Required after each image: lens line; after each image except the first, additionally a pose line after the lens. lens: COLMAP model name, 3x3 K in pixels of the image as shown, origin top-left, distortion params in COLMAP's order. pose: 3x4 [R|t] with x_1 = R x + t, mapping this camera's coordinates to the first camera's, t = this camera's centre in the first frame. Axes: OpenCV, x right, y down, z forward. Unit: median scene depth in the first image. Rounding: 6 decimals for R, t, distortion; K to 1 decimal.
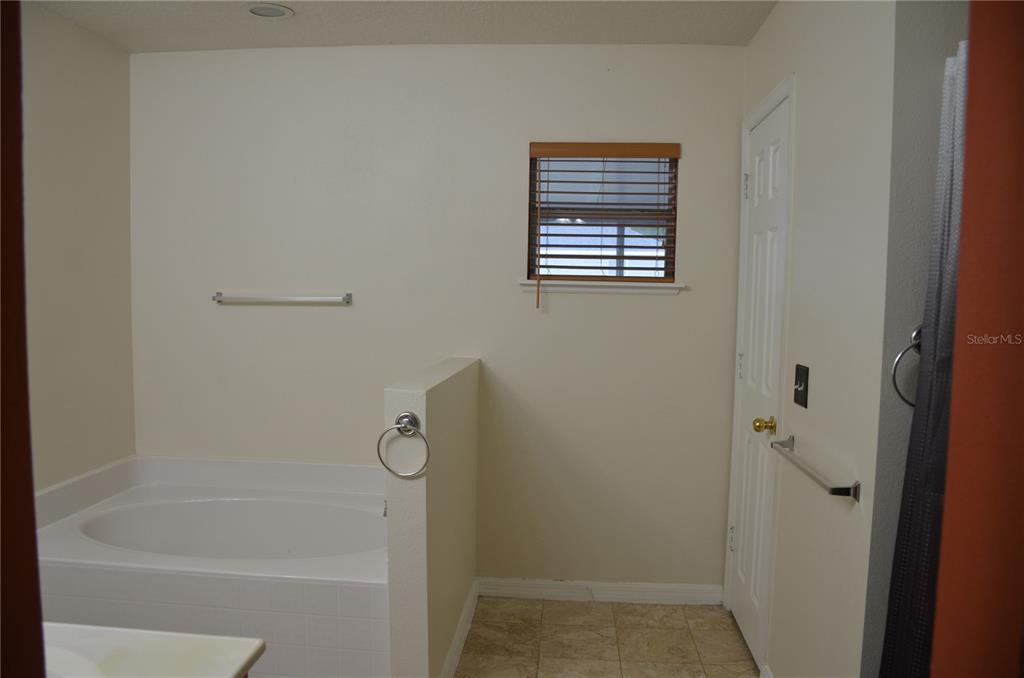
lens RADIAL K [[789.8, 0, 505.9], [0, 789.8, 346.6], [0, 0, 1]] dist [-0.141489, 0.096239]
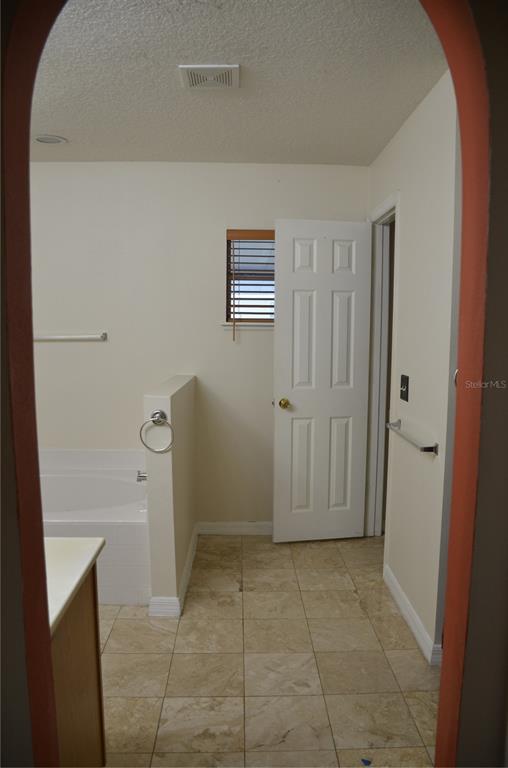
lens RADIAL K [[592.4, 0, 267.1], [0, 592.4, 386.5], [0, 0, 1]] dist [-0.141489, 0.096239]
pose [[0.991863, -0.021852, 0.125418, -0.045645], [0.017671, 0.999254, 0.034351, 0.000373], [-0.126075, -0.031855, 0.991509, -0.144080]]
